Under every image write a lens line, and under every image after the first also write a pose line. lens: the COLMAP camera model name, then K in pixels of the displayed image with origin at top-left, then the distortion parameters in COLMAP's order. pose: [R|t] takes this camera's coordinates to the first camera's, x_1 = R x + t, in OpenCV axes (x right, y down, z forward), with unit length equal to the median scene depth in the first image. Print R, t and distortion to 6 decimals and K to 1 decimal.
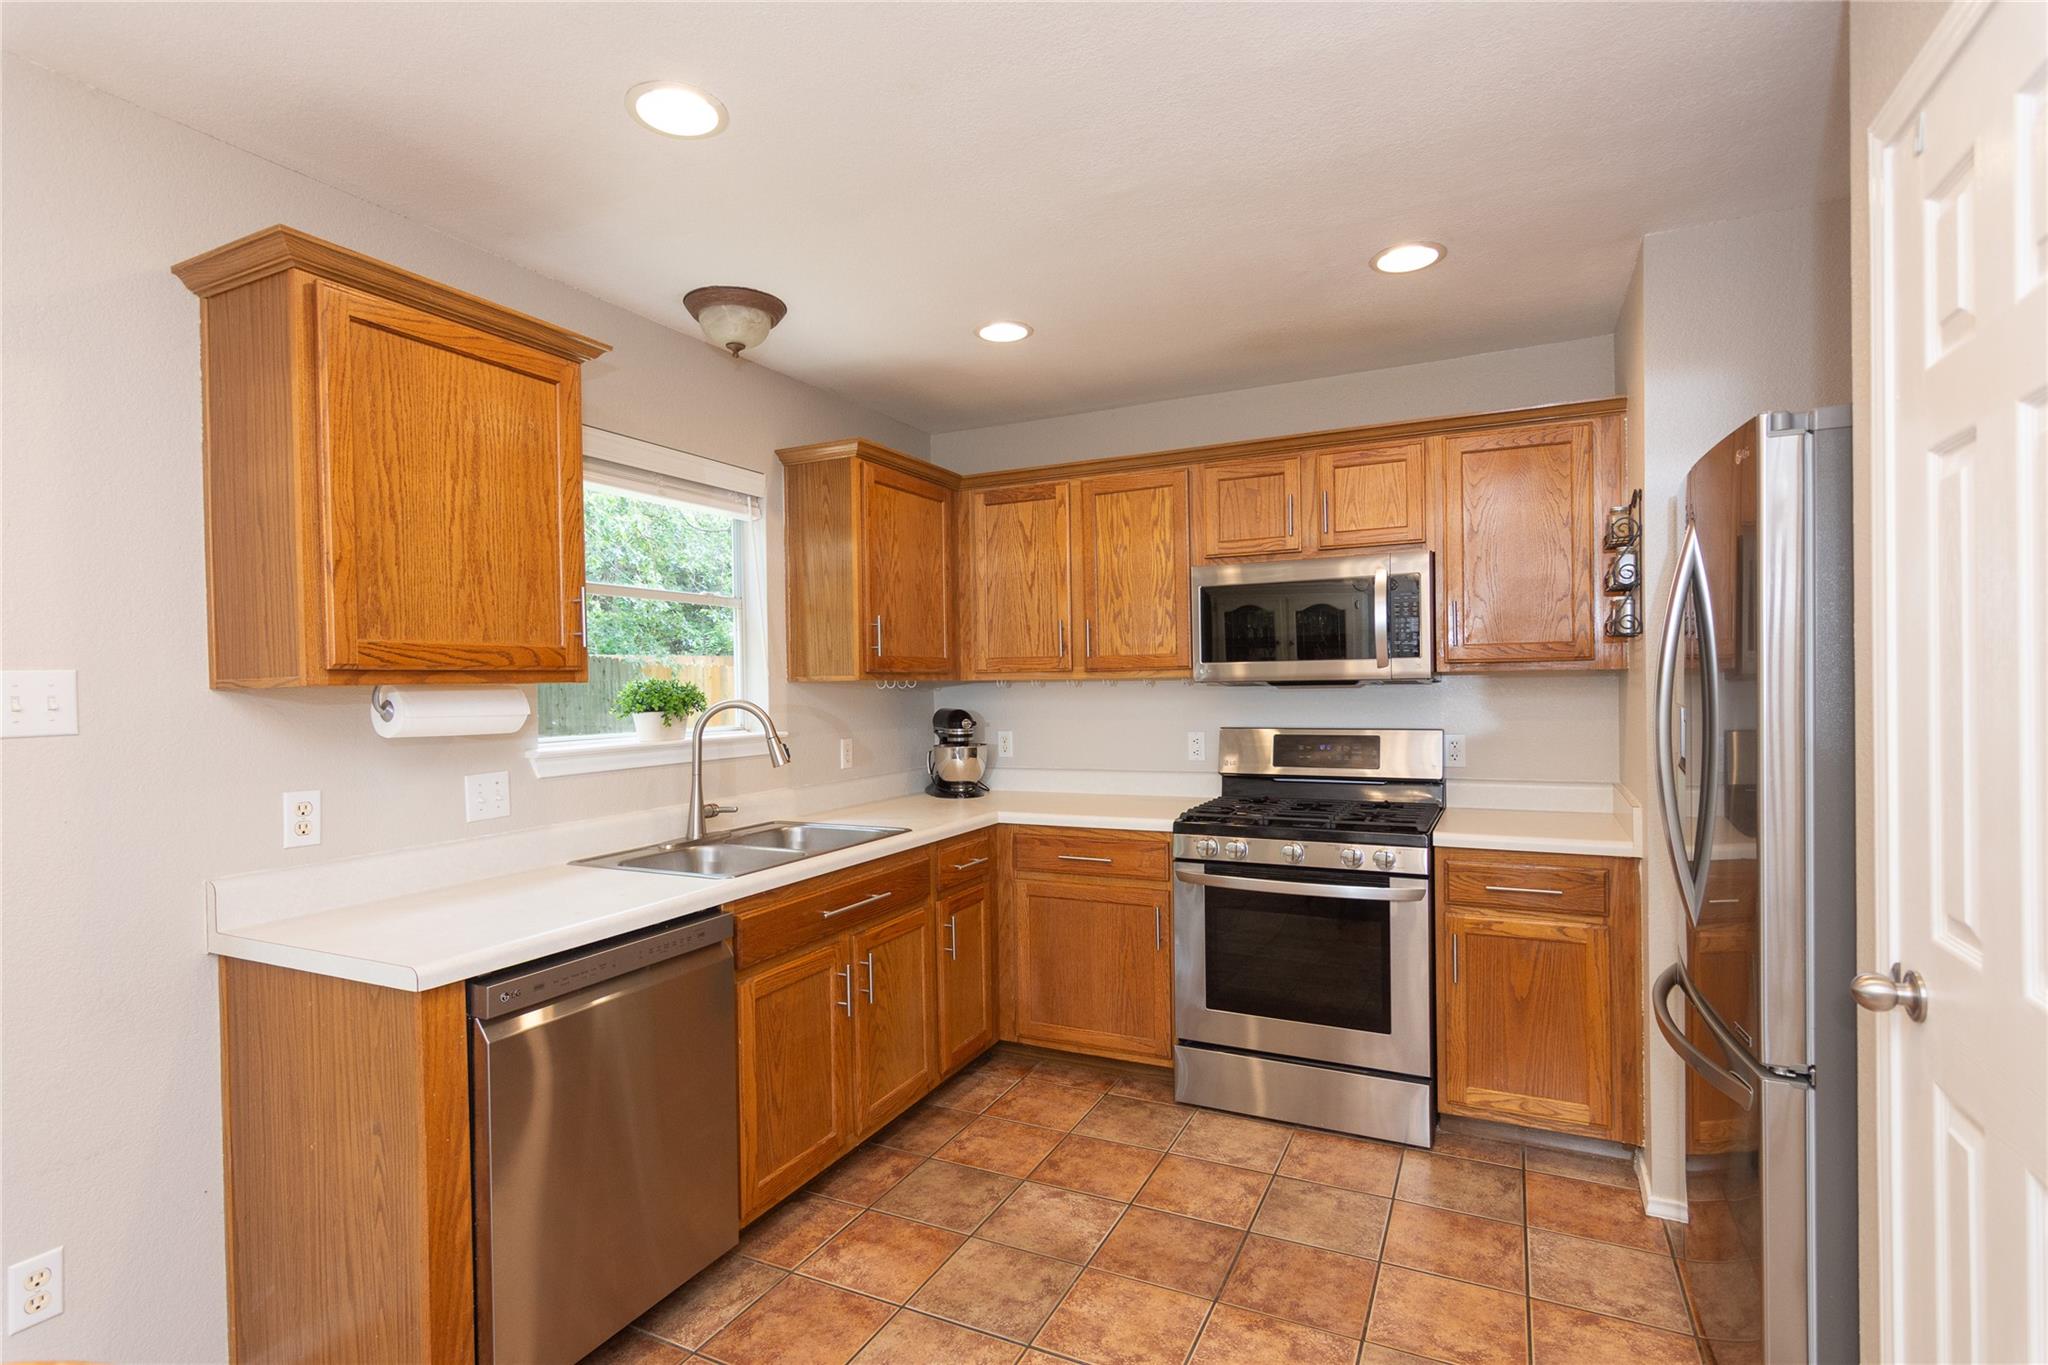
lens RADIAL K [[989.3, 0, 1017.4], [0, 989.3, 697.1], [0, 0, 1]] dist [0.002833, 0.000106]
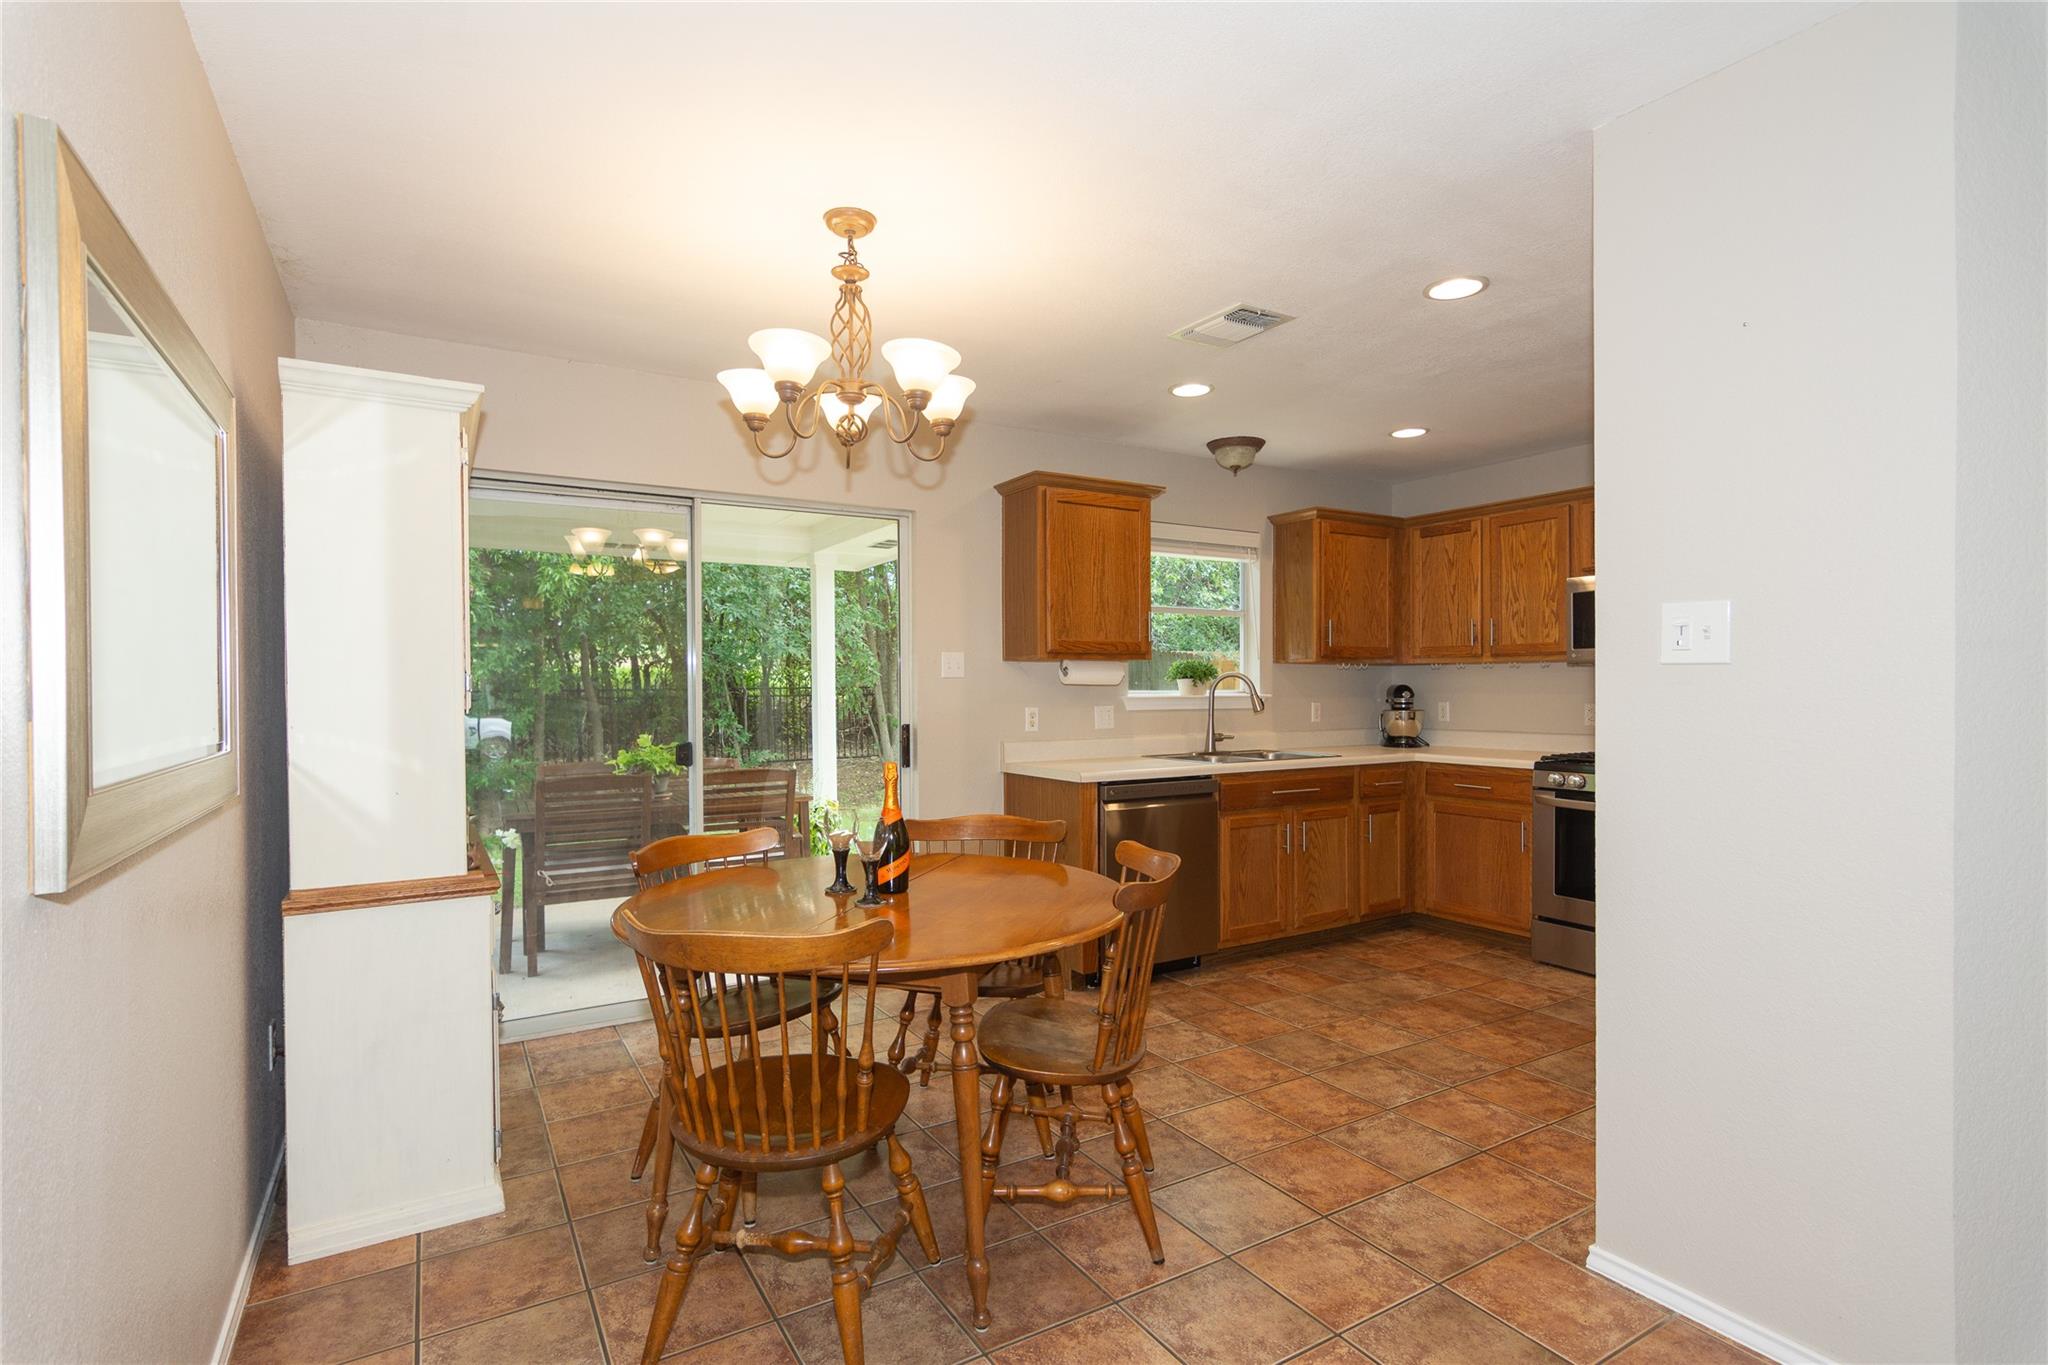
lens RADIAL K [[989.3, 0, 1019.4], [0, 989.3, 688.5], [0, 0, 1]] dist [0.002833, 0.000106]
pose [[0.844822, 0.014547, -0.534850, 0.299131], [-0.016924, 0.999857, 0.000462, 0.034596], [0.534780, 0.008662, 0.844947, -0.603224]]
